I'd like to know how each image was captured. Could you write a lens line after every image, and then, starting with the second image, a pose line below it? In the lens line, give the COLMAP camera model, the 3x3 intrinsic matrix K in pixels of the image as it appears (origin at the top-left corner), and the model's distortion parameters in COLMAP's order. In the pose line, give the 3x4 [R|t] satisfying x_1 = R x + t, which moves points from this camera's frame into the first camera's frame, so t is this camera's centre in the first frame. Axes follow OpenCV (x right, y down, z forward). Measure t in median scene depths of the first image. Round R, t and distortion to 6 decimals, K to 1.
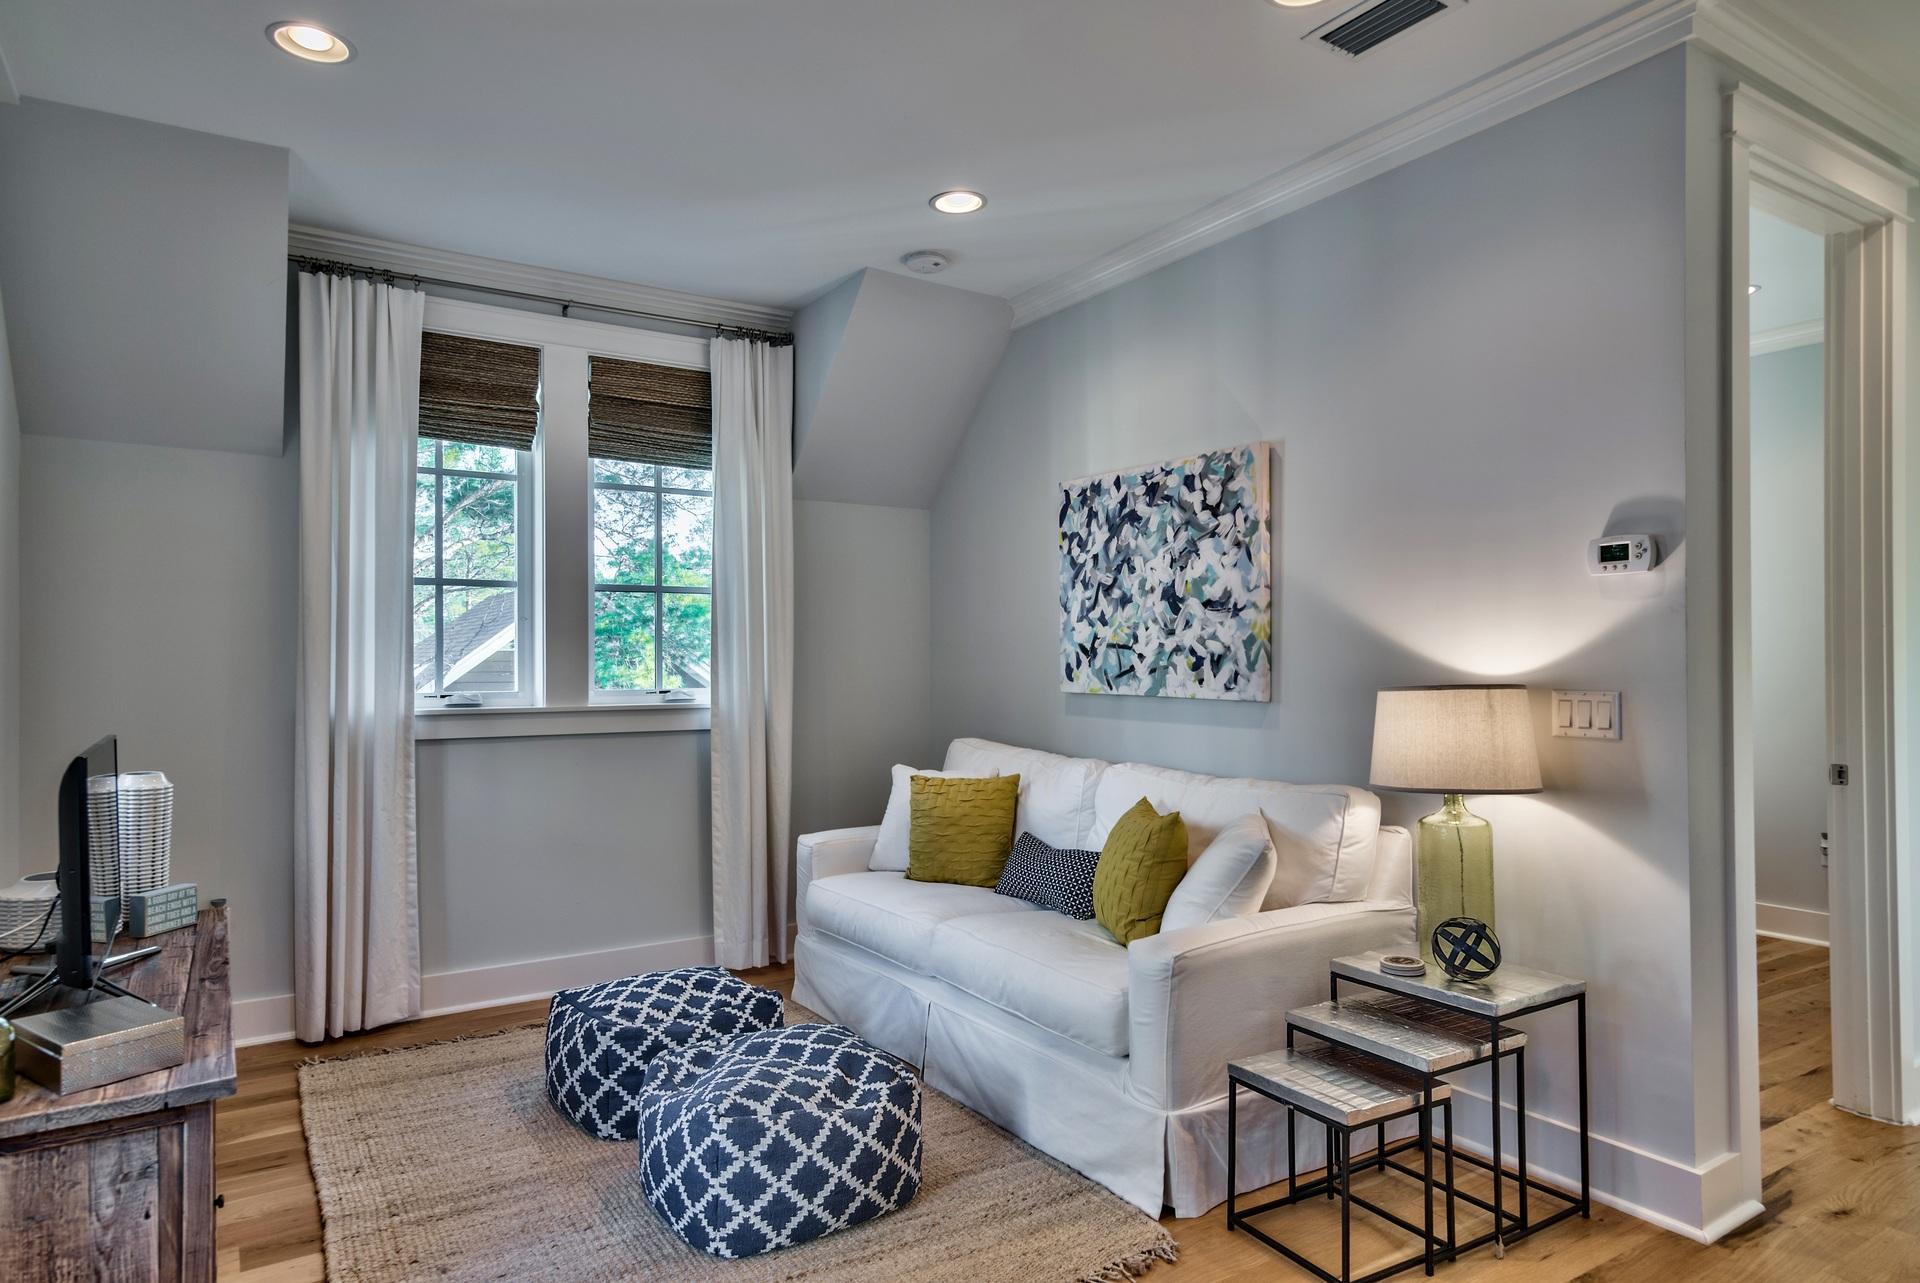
lens RADIAL K [[1151.9, 0, 960.0], [0, 1151.9, 641.5], [0, 0, 1]] dist [0.006624, 0.000327]
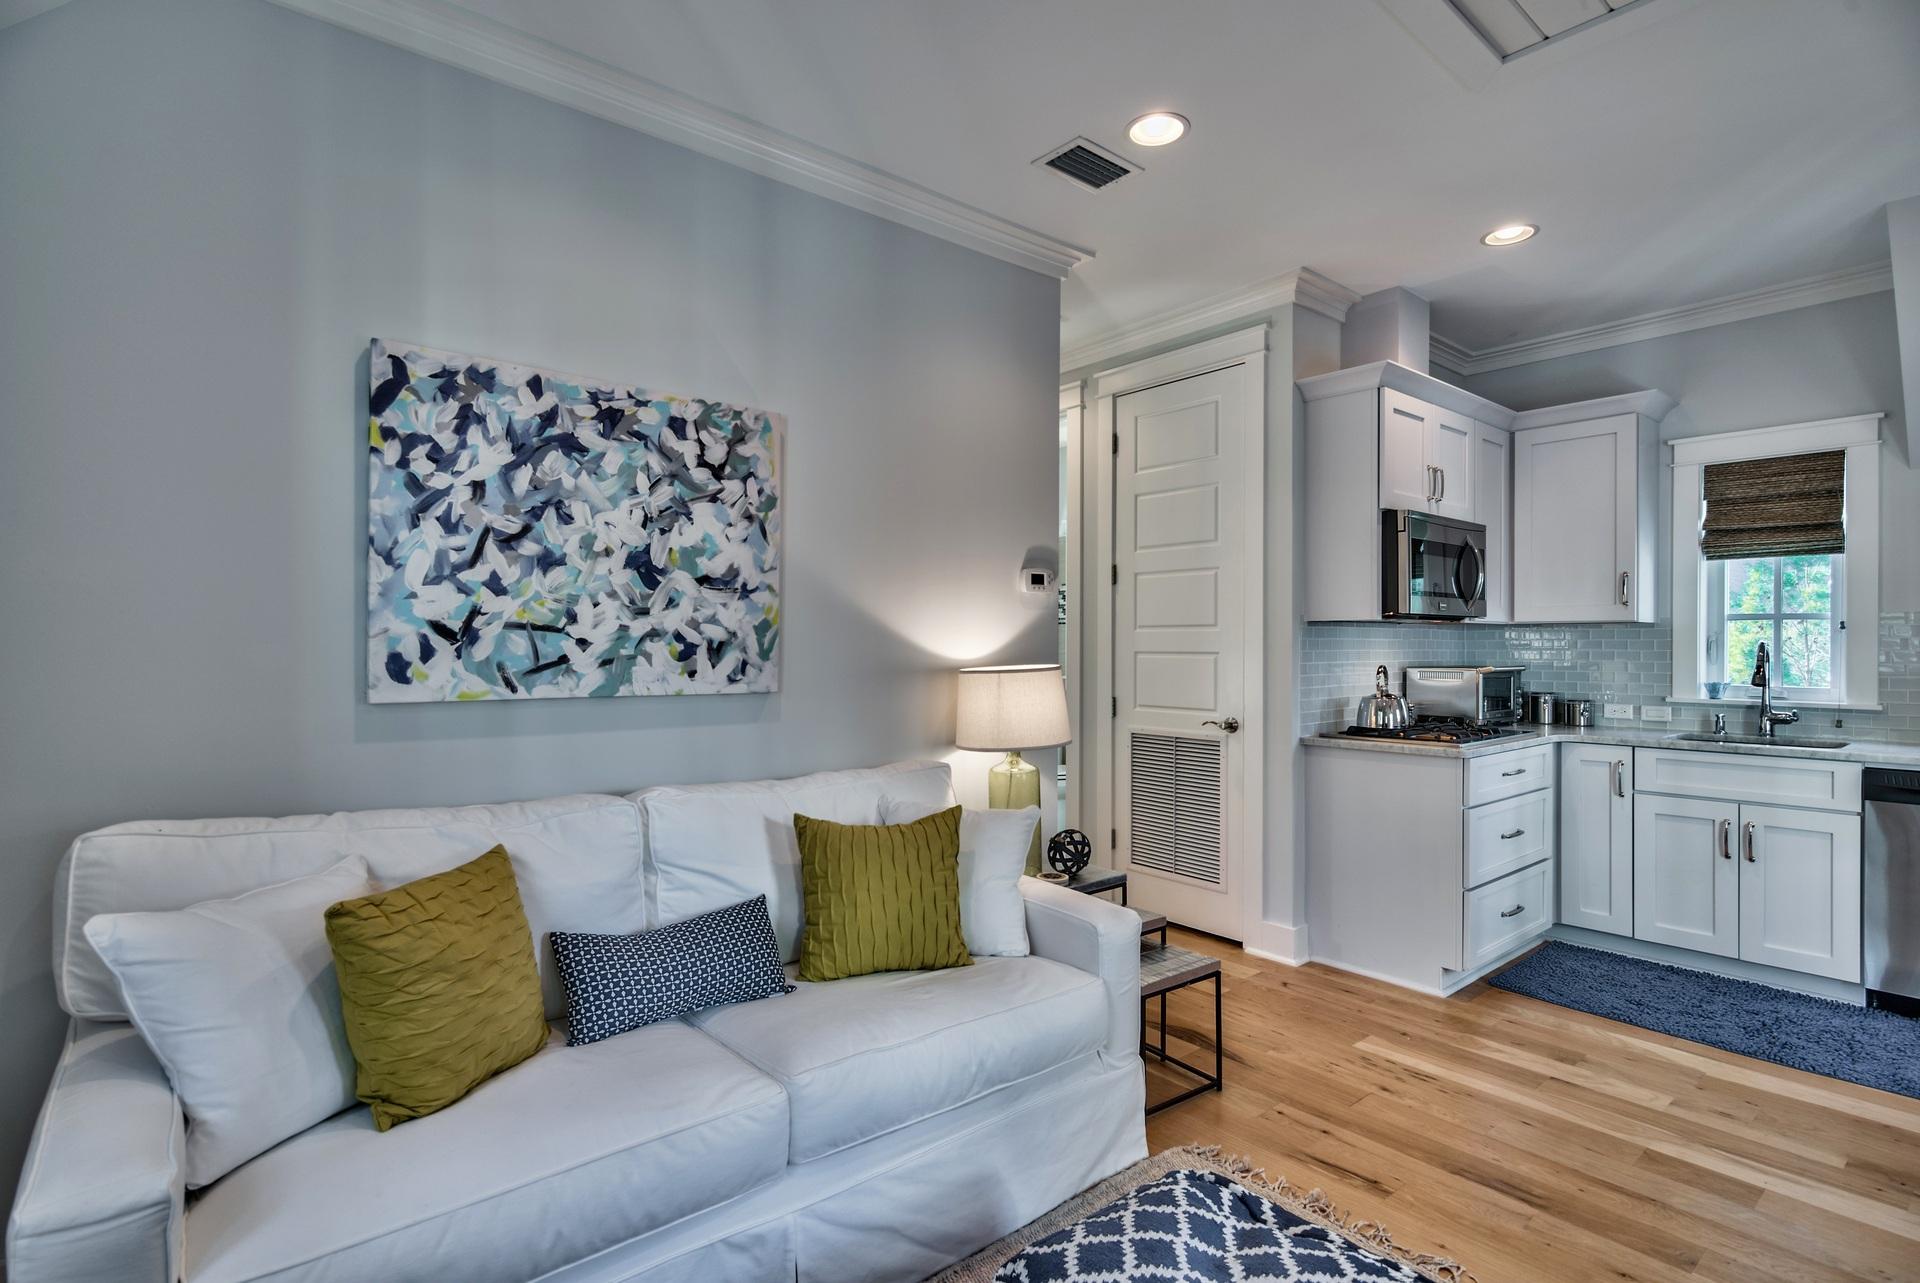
lens RADIAL K [[945.1, 0, 960.0], [0, 945.1, 641.5], [0, 0, 1]] dist [-0.003803, -0.000980]
pose [[-0.131173, 0.005014, 0.991347, -0.464864], [-0.017482, 0.999820, -0.007370, 0.012762], [-0.991205, -0.018297, -0.131062, 0.862770]]
